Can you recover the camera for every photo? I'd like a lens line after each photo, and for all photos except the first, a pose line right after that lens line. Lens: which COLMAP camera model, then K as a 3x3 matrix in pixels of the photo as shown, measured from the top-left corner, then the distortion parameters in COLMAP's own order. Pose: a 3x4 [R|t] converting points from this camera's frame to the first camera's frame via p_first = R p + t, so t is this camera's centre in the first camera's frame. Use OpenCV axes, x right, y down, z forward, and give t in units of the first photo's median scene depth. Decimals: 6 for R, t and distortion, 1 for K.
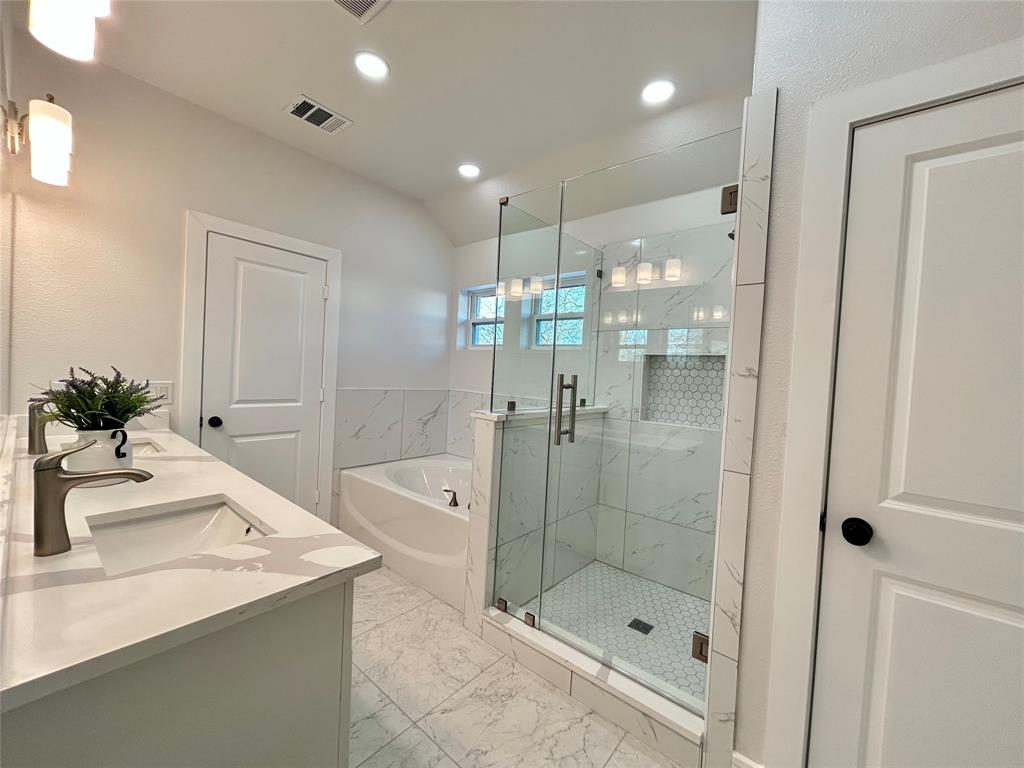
lens RADIAL K [[412.0, 0, 513.4], [0, 412.0, 380.8], [0, 0, 1]] dist [-0.004488, 0.001021]
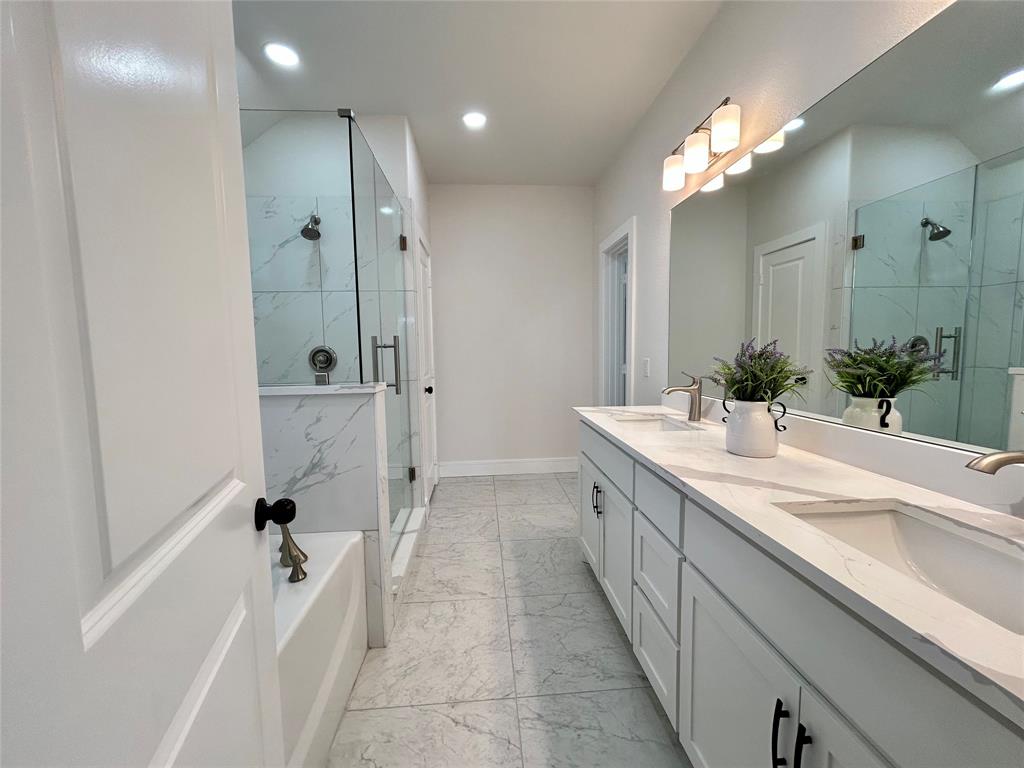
lens RADIAL K [[412.0, 0, 511.7], [0, 412.0, 381.8], [0, 0, 1]] dist [-0.004488, 0.001021]
pose [[-0.696836, -0.117966, 0.707463, -0.982813], [-0.018377, 0.988994, 0.146809, -0.066095], [-0.716995, 0.089300, -0.691334, 1.614677]]
